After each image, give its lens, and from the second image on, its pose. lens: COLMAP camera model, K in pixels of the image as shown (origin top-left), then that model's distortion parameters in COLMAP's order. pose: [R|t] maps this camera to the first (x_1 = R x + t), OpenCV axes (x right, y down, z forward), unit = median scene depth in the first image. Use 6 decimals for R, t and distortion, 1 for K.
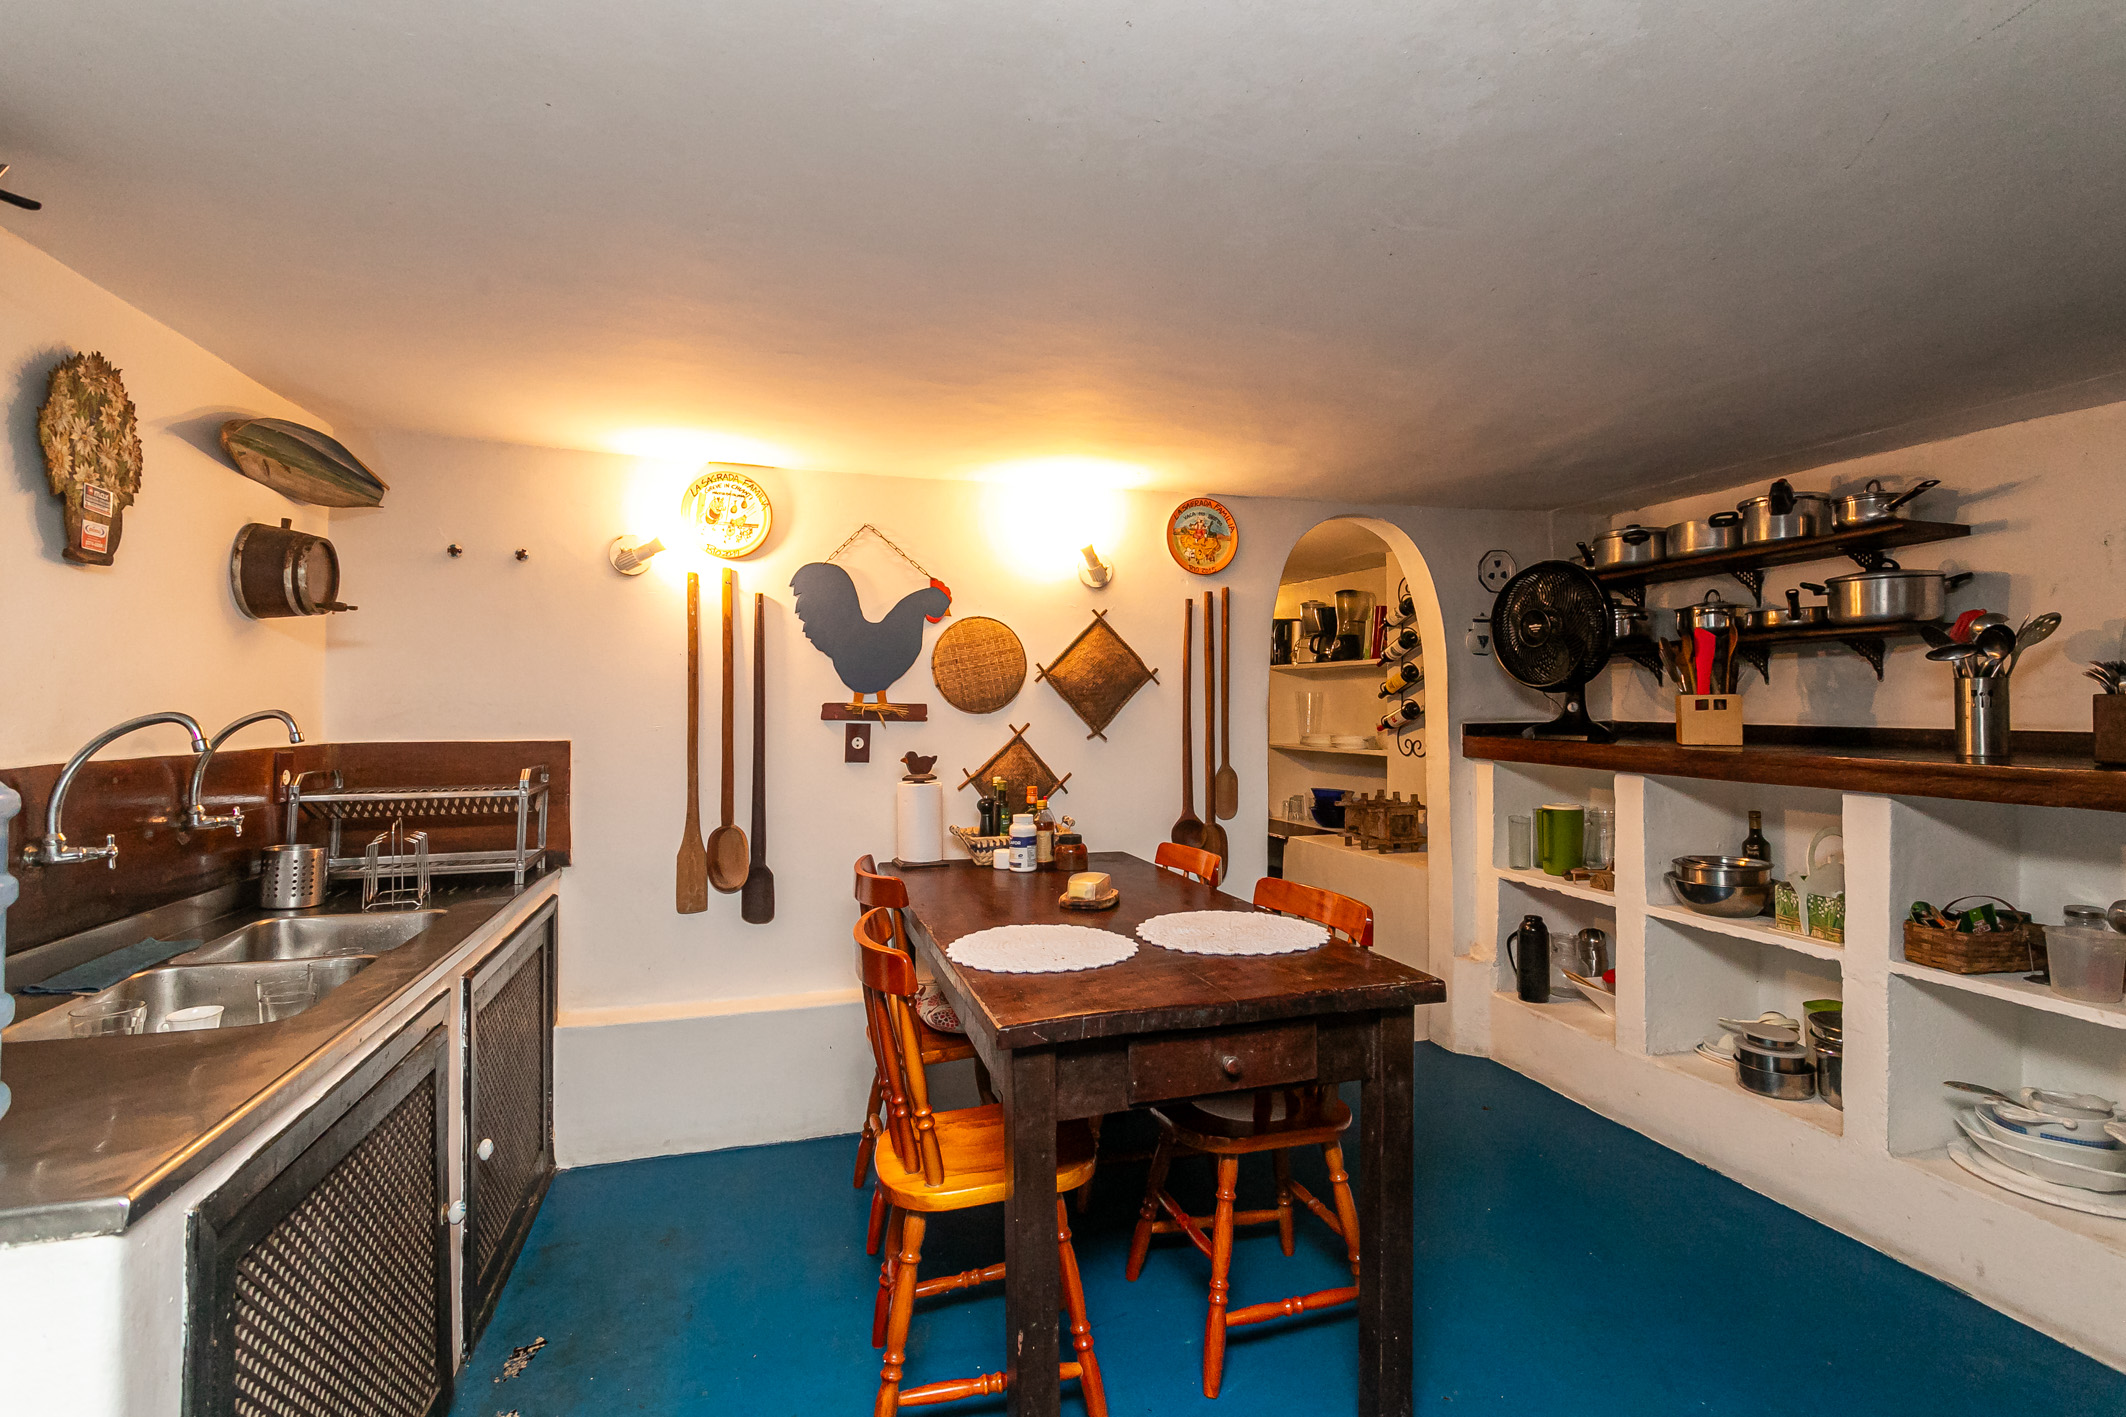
lens RADIAL K [[991.6, 0, 1059.5], [0, 991.6, 700.0], [0, 0, 1]] dist [0.001085, 0.000323]
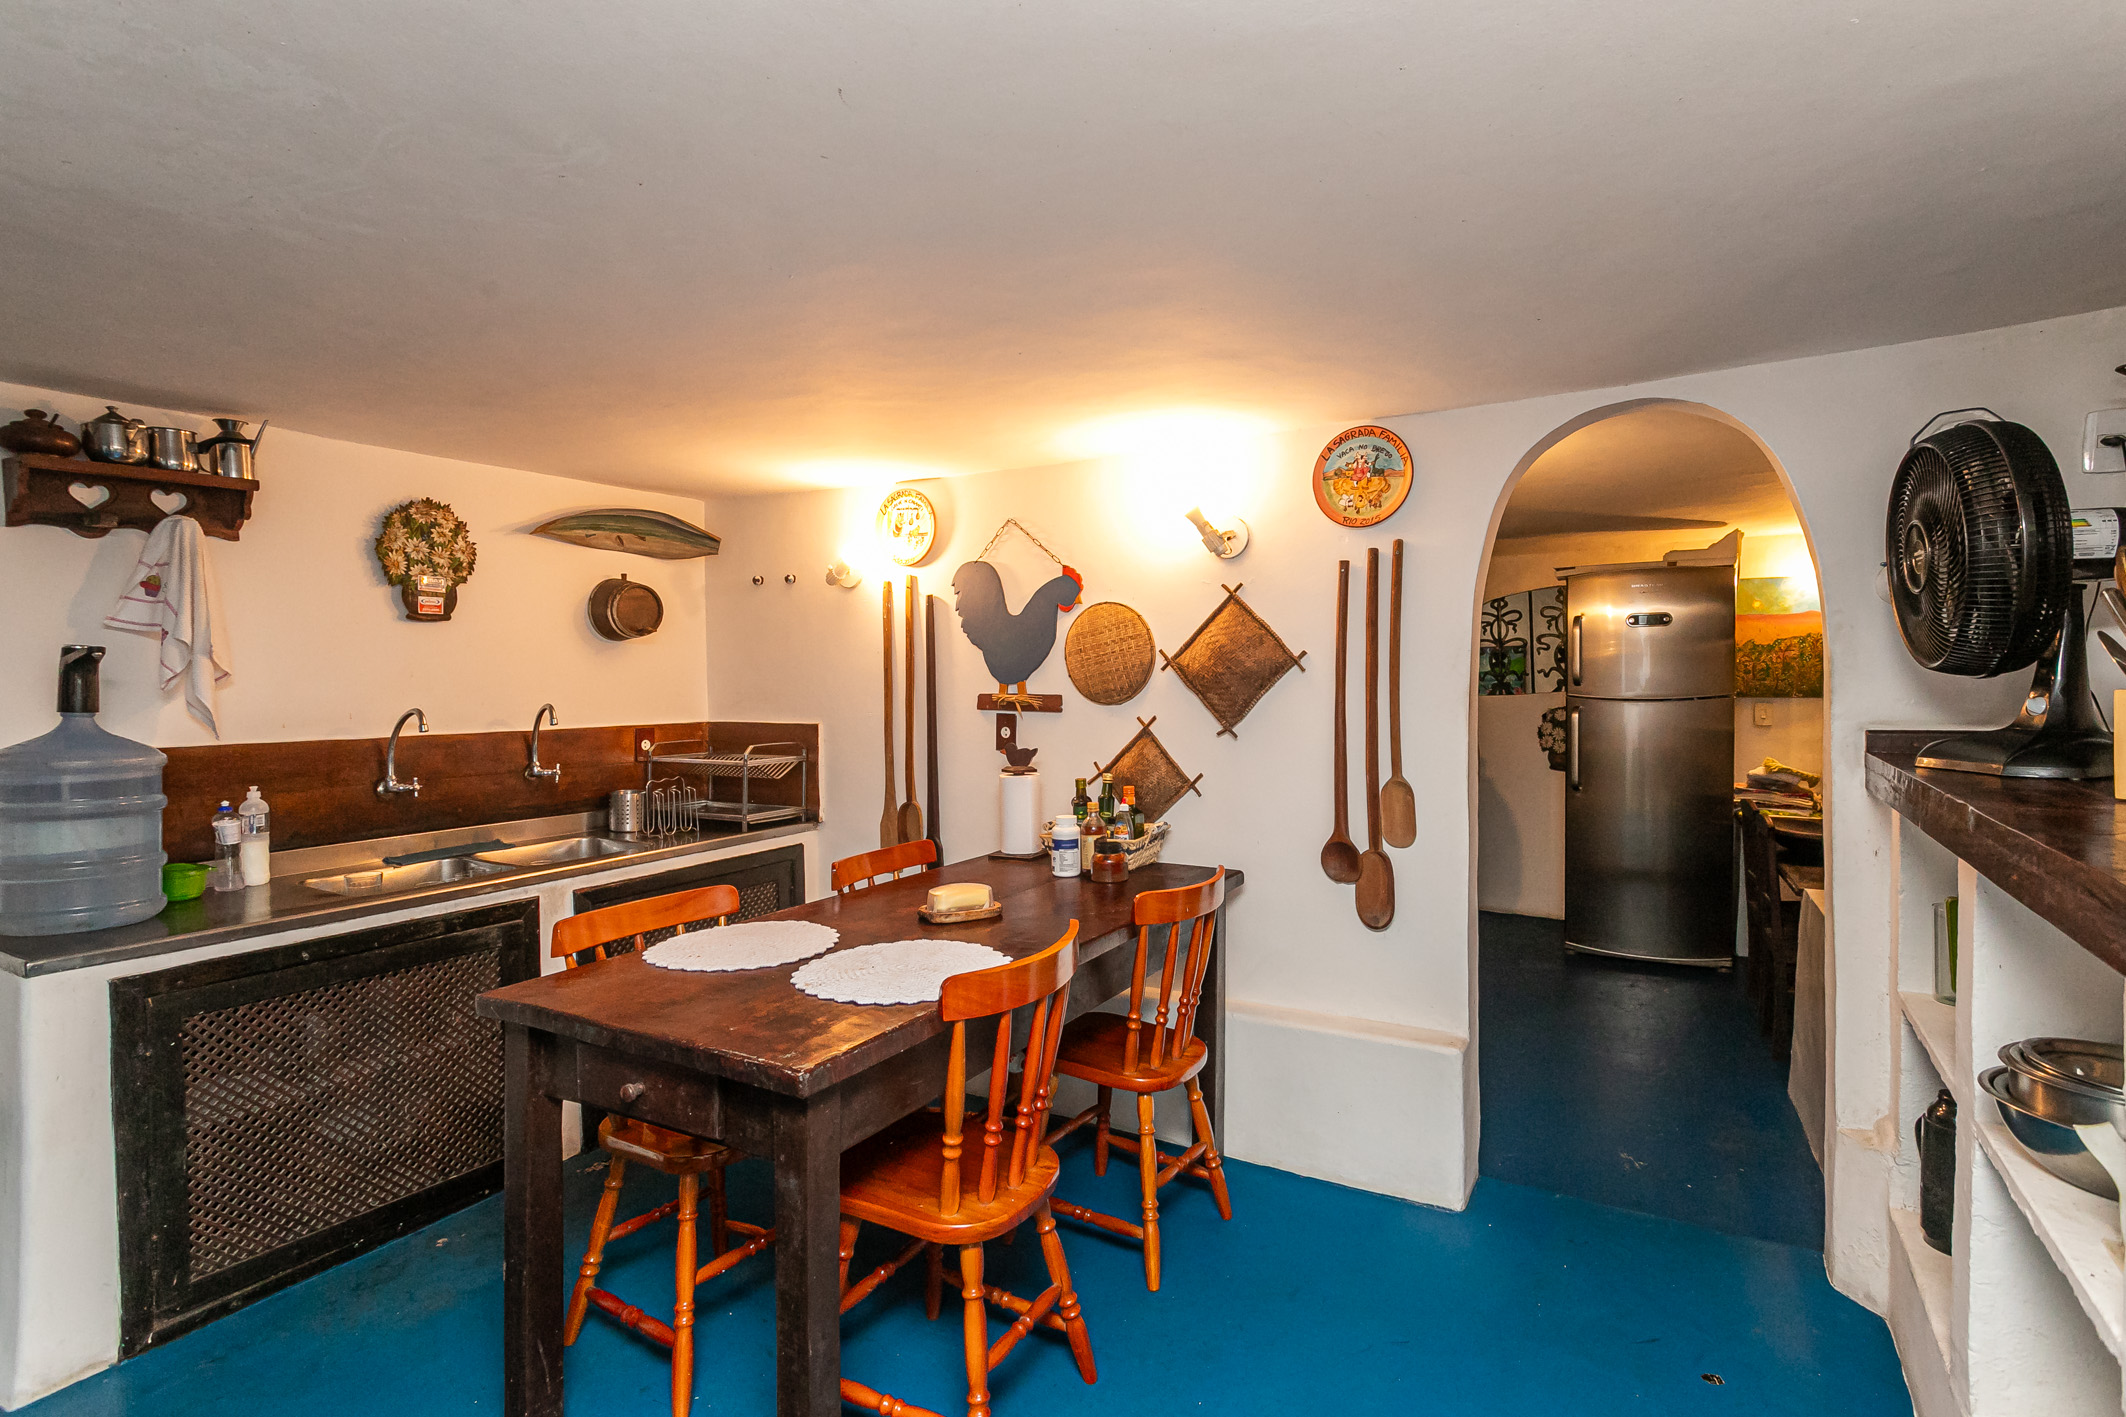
lens RADIAL K [[991.6, 0, 1059.5], [0, 991.6, 700.0], [0, 0, 1]] dist [0.001085, 0.000323]
pose [[0.699034, 0.010148, -0.715016, 0.578317], [0.012851, 0.999560, 0.026749, -0.017500], [0.714973, -0.027887, 0.698596, 0.319450]]
